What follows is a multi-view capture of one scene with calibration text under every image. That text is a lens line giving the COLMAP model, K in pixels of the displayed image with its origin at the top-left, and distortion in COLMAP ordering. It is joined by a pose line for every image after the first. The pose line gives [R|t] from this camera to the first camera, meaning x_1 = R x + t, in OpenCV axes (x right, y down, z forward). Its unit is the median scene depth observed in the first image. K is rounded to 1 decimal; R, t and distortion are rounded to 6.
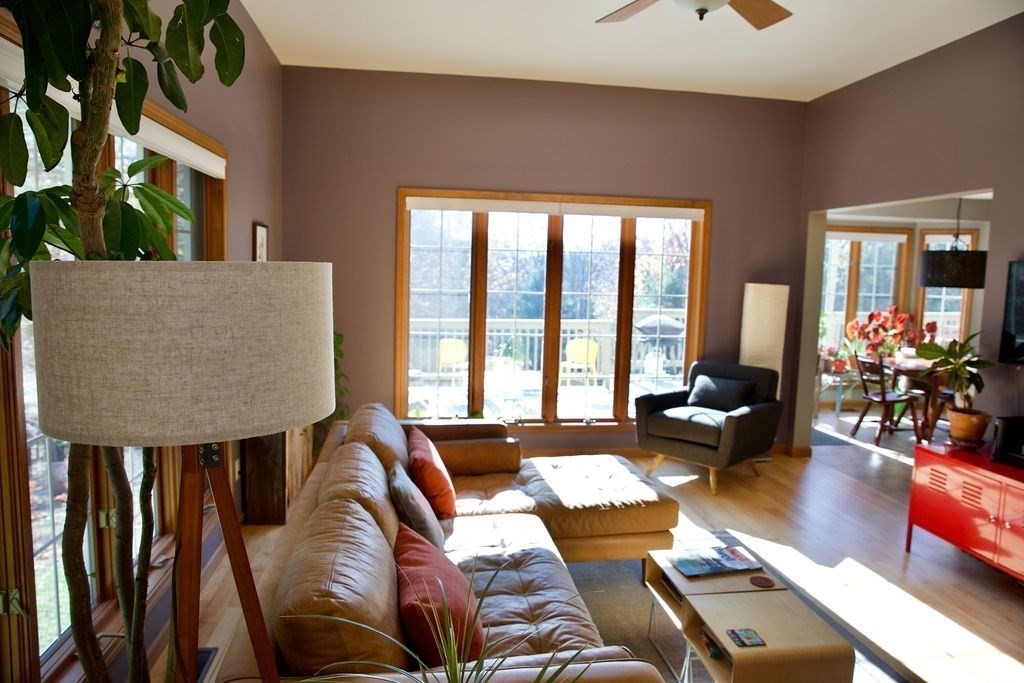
lens RADIAL K [[684.0, 0, 512.6], [0, 684.0, 340.0], [0, 0, 1]] dist [-0.033194, 0.007942]
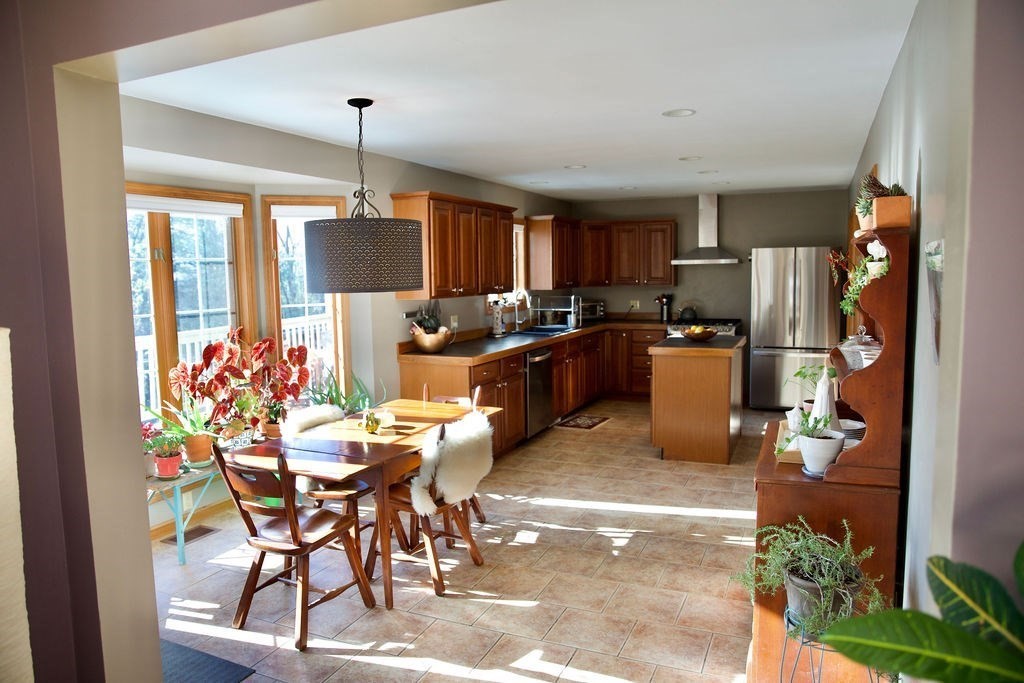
lens RADIAL K [[684.0, 0, 512.2], [0, 684.0, 339.9], [0, 0, 1]] dist [-0.033194, 0.007942]
pose [[0.540490, -0.114932, 0.833463, 0.211586], [0.123090, 0.990769, 0.056802, -0.044885], [-0.832298, 0.071890, 0.549648, 0.499873]]
